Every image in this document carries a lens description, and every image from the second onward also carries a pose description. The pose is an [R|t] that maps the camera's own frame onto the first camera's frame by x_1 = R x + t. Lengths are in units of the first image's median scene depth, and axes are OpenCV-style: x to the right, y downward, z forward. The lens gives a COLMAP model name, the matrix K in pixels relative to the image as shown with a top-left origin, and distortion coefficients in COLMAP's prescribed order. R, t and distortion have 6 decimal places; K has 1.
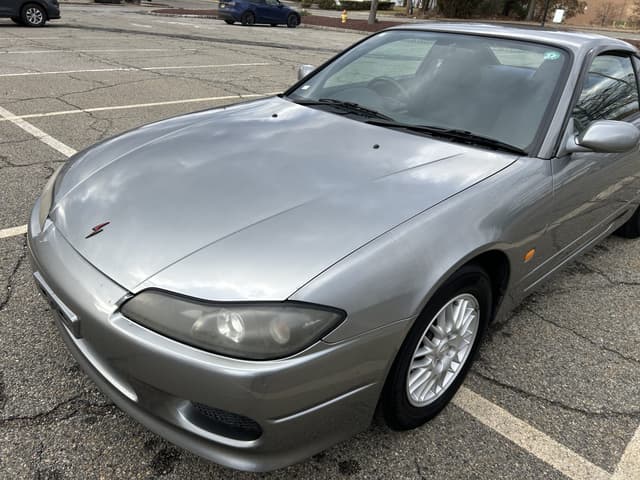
lens RADIAL K [[482.1, 0, 317.7], [0, 482.1, 244.1], [0, 0, 1]] dist [0.050564, -0.056259]
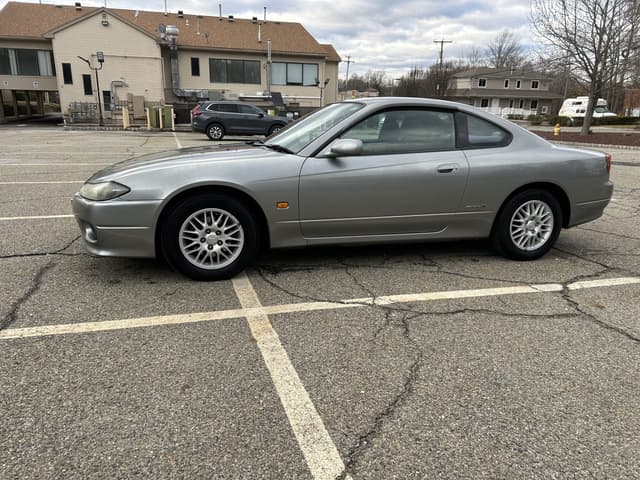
lens RADIAL K [[482.1, 0, 321.3], [0, 482.1, 238.9], [0, 0, 1]] dist [0.050564, -0.056259]
pose [[0.889646, 0.074848, -0.450475, 0.369135], [-0.177656, 0.965491, -0.190435, 0.122983], [0.420676, 0.249450, 0.872242, -0.127644]]
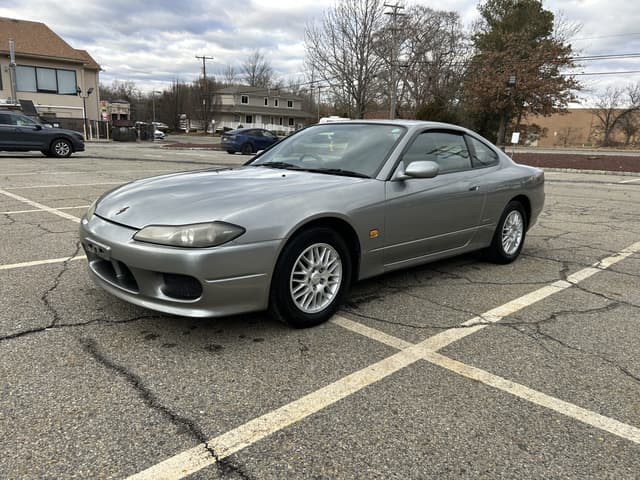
lens RADIAL K [[482.1, 0, 312.4], [0, 482.1, 244.9], [0, 0, 1]] dist [0.050564, -0.056259]
pose [[0.999615, -0.025484, -0.011003, 0.063542], [0.022068, 0.970061, -0.241855, 0.123773], [0.016837, 0.241519, 0.970250, -0.166611]]
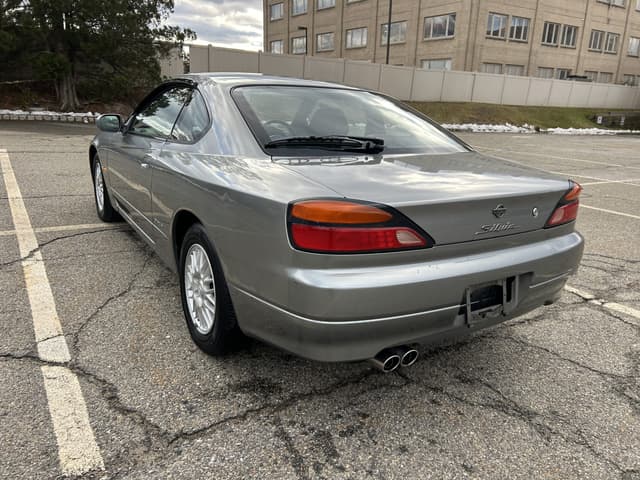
lens RADIAL K [[482.1, 0, 322.6], [0, 482.1, 237.8], [0, 0, 1]] dist [0.050564, -0.056259]
pose [[-0.186933, 0.205185, -0.960706, 0.621100], [-0.494860, 0.825135, 0.272519, -0.205302], [0.848628, 0.526357, -0.052707, 0.547798]]
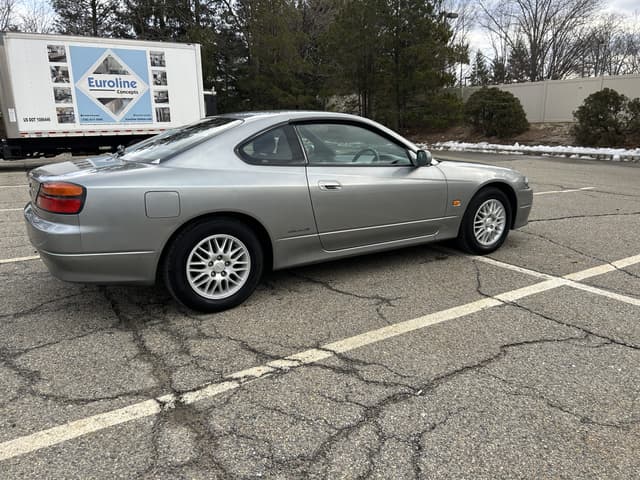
lens RADIAL K [[482.1, 0, 321.7], [0, 482.1, 239.0], [0, 0, 1]] dist [0.050564, -0.056259]
pose [[-0.978728, -0.100765, 0.178713, -0.004392], [0.037723, 0.767843, 0.639527, -0.434326], [-0.201666, 0.632664, -0.747708, 0.926433]]
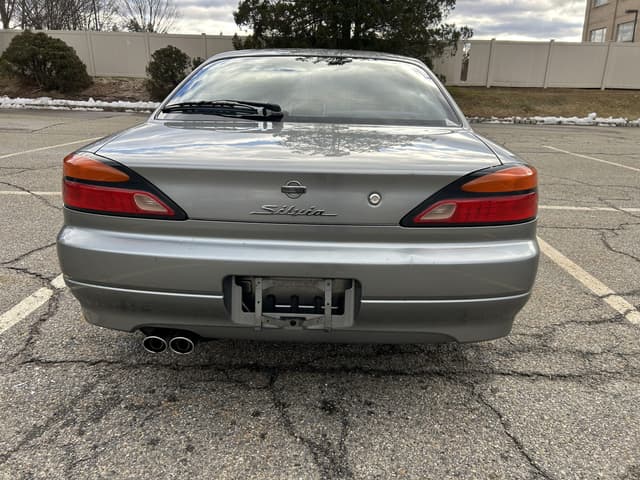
lens RADIAL K [[482.1, 0, 322.6], [0, 482.1, 238.2], [0, 0, 1]] dist [0.050564, -0.056259]
pose [[-0.708253, 0.137707, -0.692398, 0.481992], [-0.371278, 0.761537, 0.531238, -0.288016], [0.600442, 0.633323, -0.488233, 0.724743]]
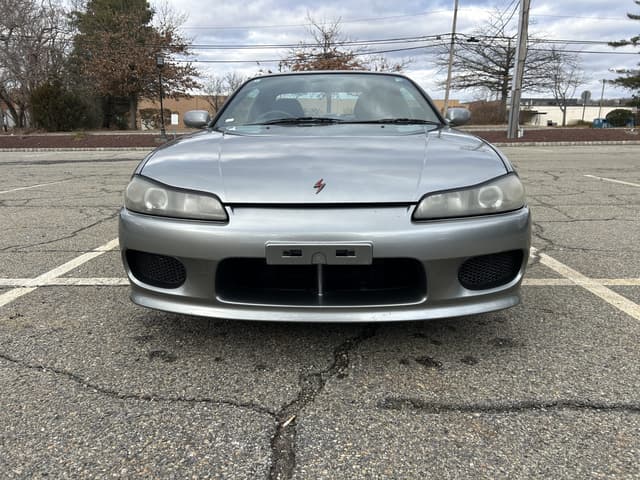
lens RADIAL K [[482.1, 0, 315.8], [0, 482.1, 242.5], [0, 0, 1]] dist [0.050564, -0.056259]
pose [[0.718850, -0.219167, 0.659712, -0.267689], [0.353863, 0.932214, -0.075888, 0.038217], [-0.598361, 0.288000, 0.747677, 0.047131]]
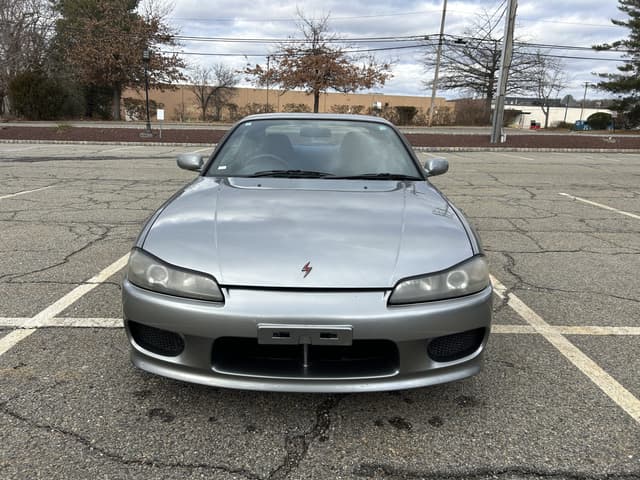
lens RADIAL K [[482.1, 0, 320.9], [0, 482.1, 245.3], [0, 0, 1]] dist [0.050564, -0.056259]
pose [[0.694989, -0.220868, 0.684257, -0.277222], [0.338835, 0.939963, -0.040744, -0.005316], [-0.634177, 0.260167, 0.728102, 0.012725]]
